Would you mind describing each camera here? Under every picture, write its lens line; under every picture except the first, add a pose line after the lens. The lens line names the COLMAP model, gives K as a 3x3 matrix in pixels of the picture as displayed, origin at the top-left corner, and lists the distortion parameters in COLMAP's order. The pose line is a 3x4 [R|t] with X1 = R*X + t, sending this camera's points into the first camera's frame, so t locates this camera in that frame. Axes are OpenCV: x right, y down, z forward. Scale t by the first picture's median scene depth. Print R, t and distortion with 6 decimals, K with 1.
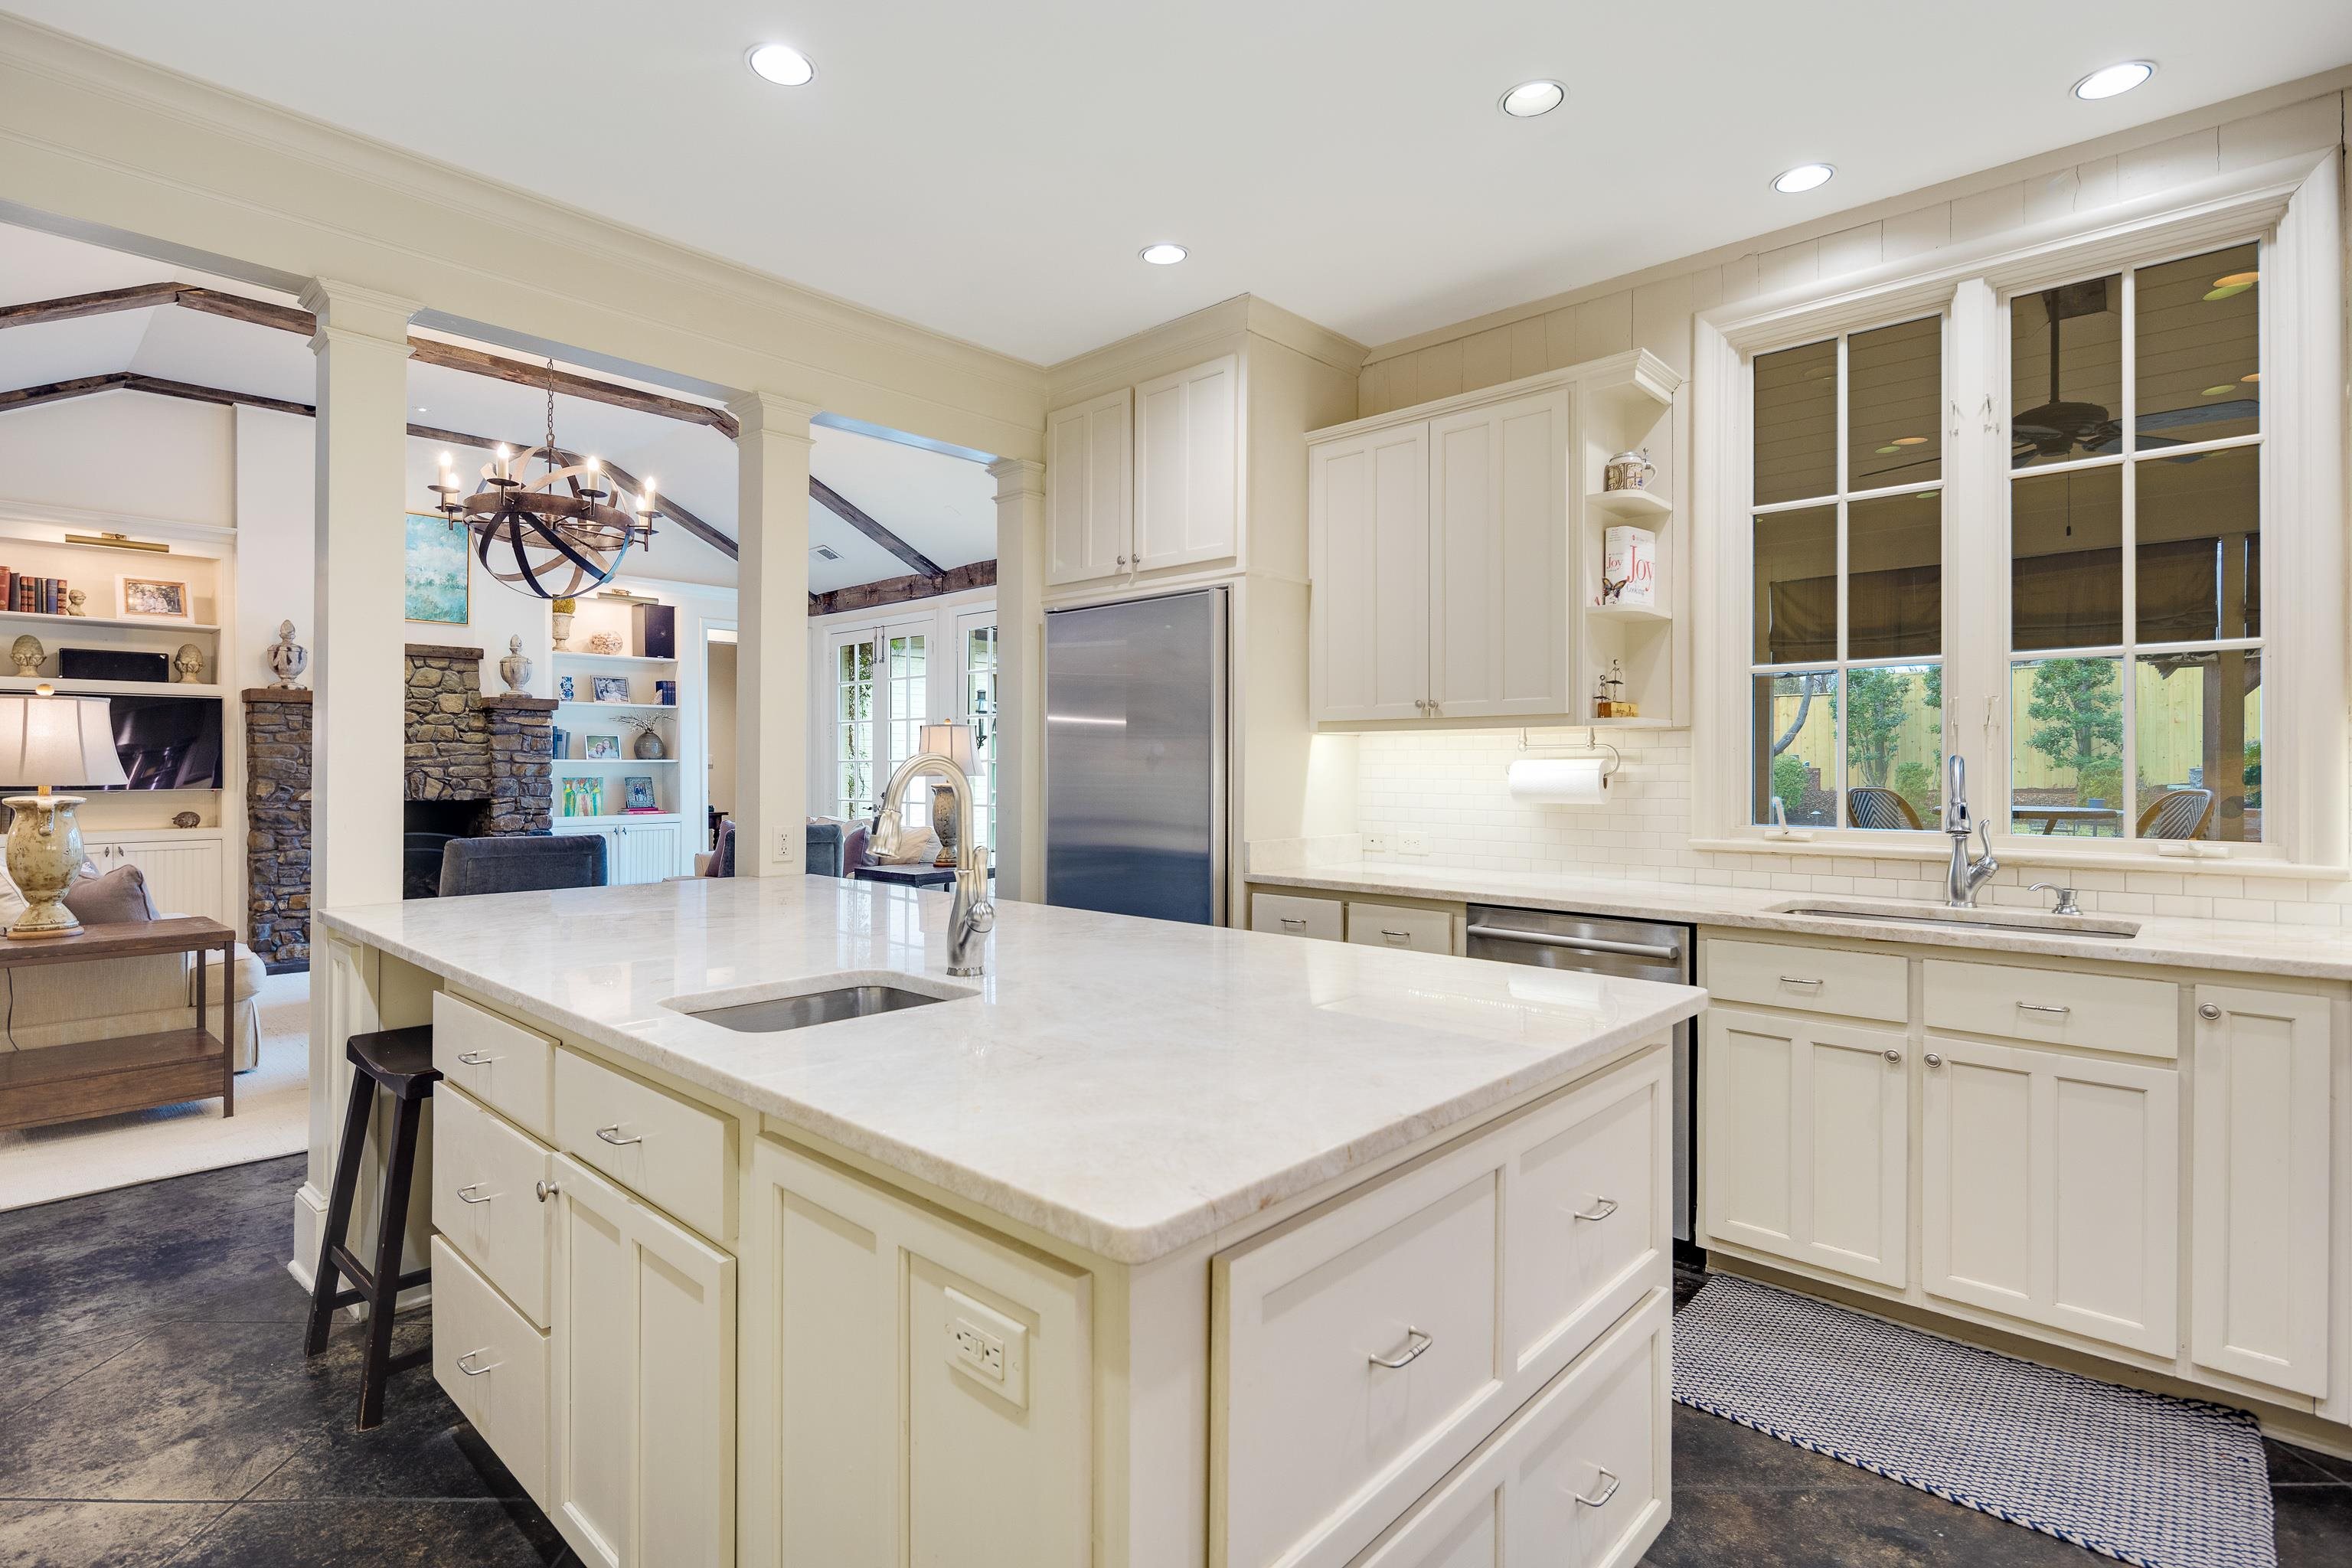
lens RADIAL K [[1139.6, 0, 1167.0], [0, 1139.6, 778.5], [0, 0, 1]] dist [0.000171, -0.000779]
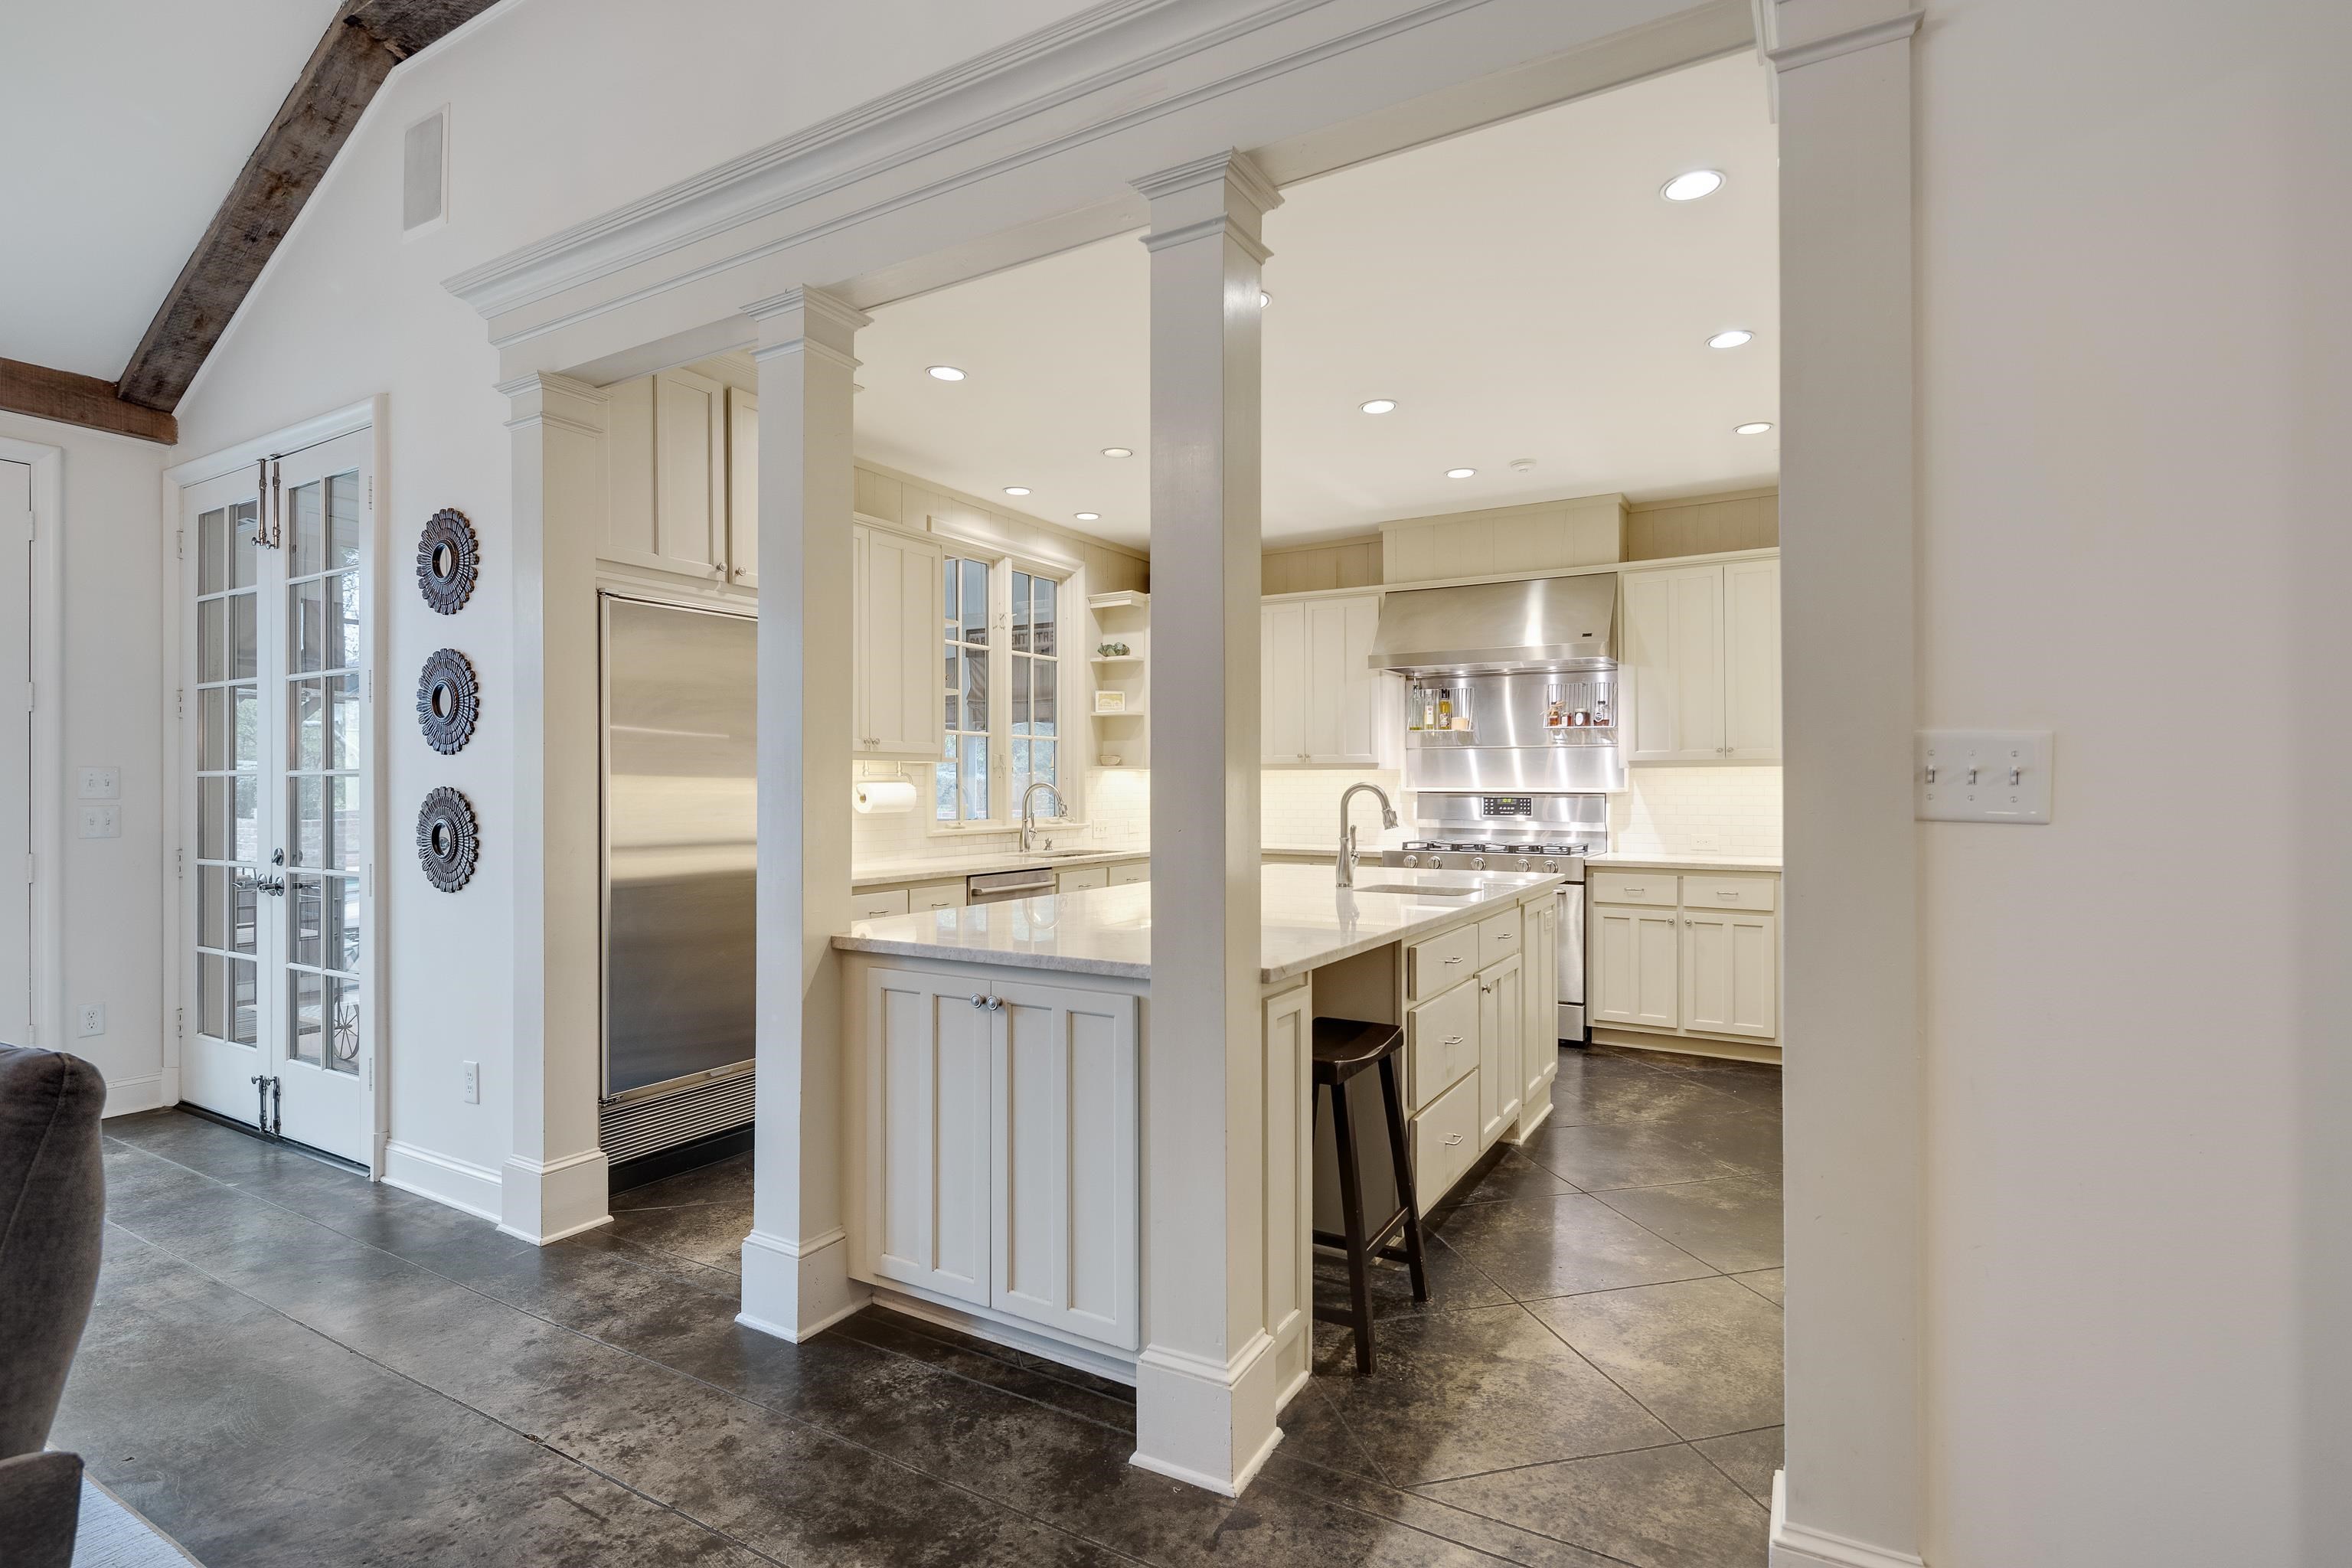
lens RADIAL K [[1139.6, 0, 1167.3], [0, 1139.6, 783.3], [0, 0, 1]] dist [0.000171, -0.000779]
pose [[-0.219155, 0.003345, 0.975684, -1.884733], [0.010552, 0.999944, -0.001058, -0.015555], [-0.975633, 0.010063, -0.219178, 1.547048]]
